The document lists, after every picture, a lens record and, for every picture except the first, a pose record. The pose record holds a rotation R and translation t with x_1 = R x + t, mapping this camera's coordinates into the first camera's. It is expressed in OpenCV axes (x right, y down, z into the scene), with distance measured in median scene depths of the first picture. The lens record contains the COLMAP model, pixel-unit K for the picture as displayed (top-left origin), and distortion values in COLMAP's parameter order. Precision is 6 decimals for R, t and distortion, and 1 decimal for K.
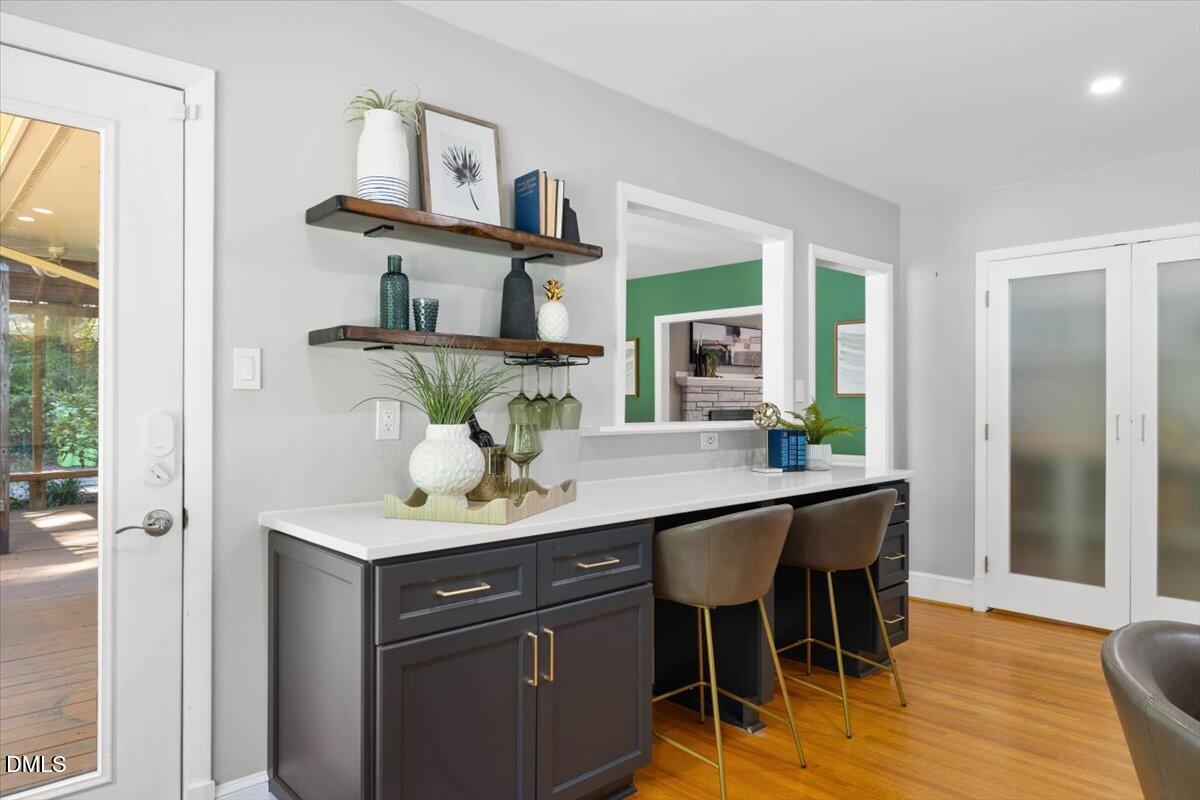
lens RADIAL K [[759.4, 0, 621.1], [0, 759.4, 398.4], [0, 0, 1]] dist [-0.002197, 0.000196]
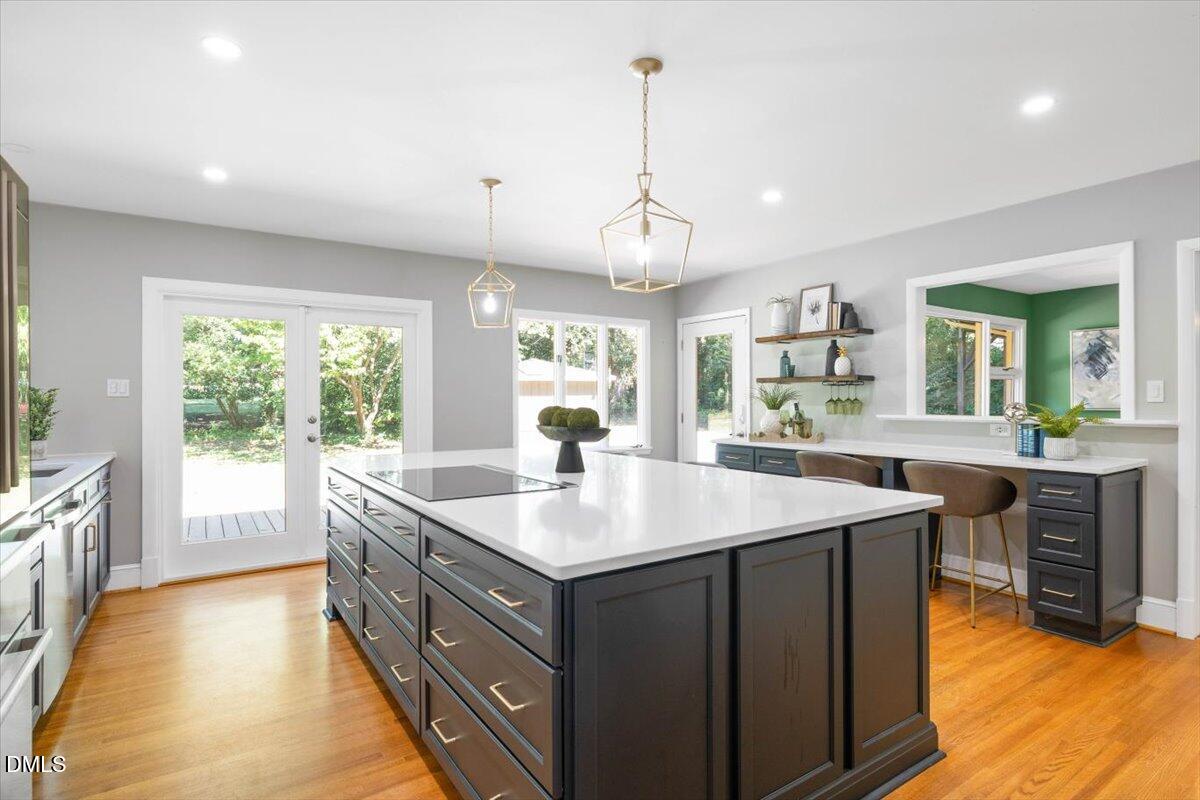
lens RADIAL K [[605.4, 0, 600.4], [0, 605.4, 398.6], [0, 0, 1]] dist [-0.002018, -0.000588]
pose [[-0.178547, 0.000867, -0.983931, 1.800968], [0.008344, 0.999965, -0.000633, -0.009884], [0.983896, -0.008323, -0.178548, 0.629220]]
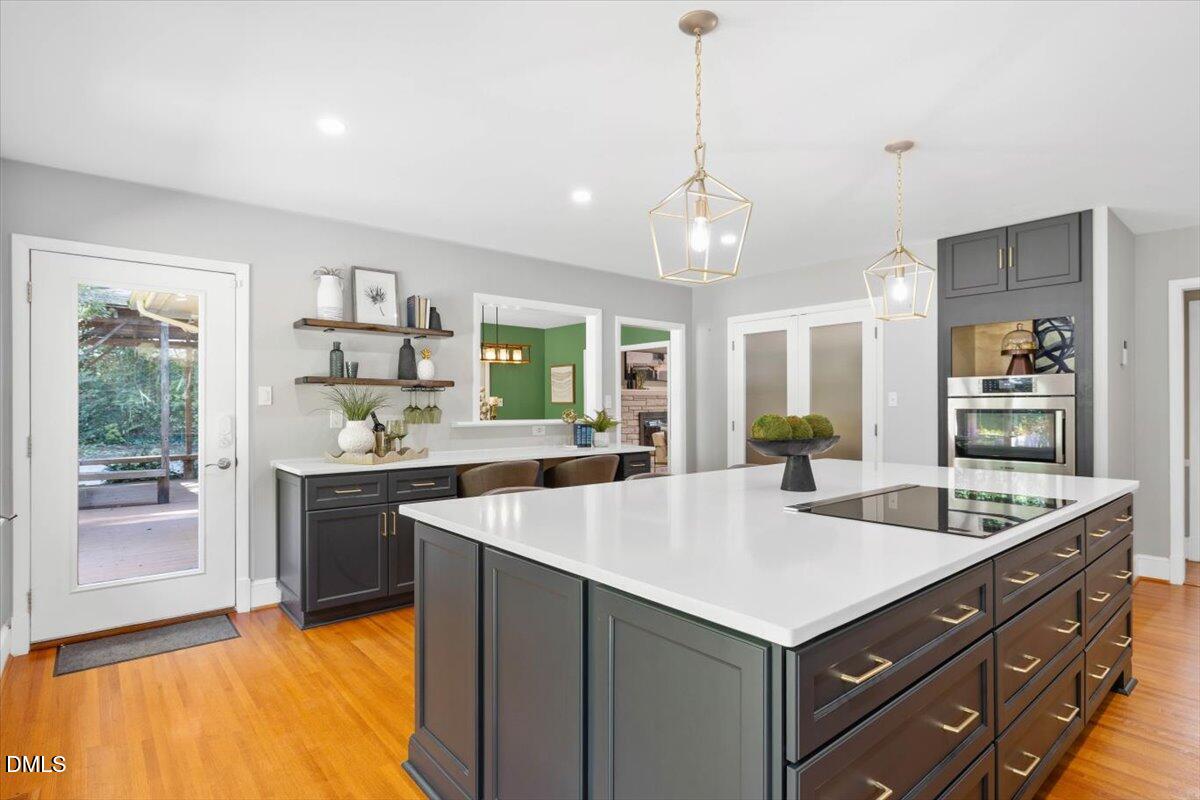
lens RADIAL K [[610.9, 0, 617.0], [0, 610.9, 402.2], [0, 0, 1]] dist [0.000518, 0.000089]
pose [[0.998690, -0.001980, -0.051138, 0.502693], [0.002004, 0.999998, 0.000412, -0.014860], [0.051137, -0.000514, 0.998692, -0.588574]]
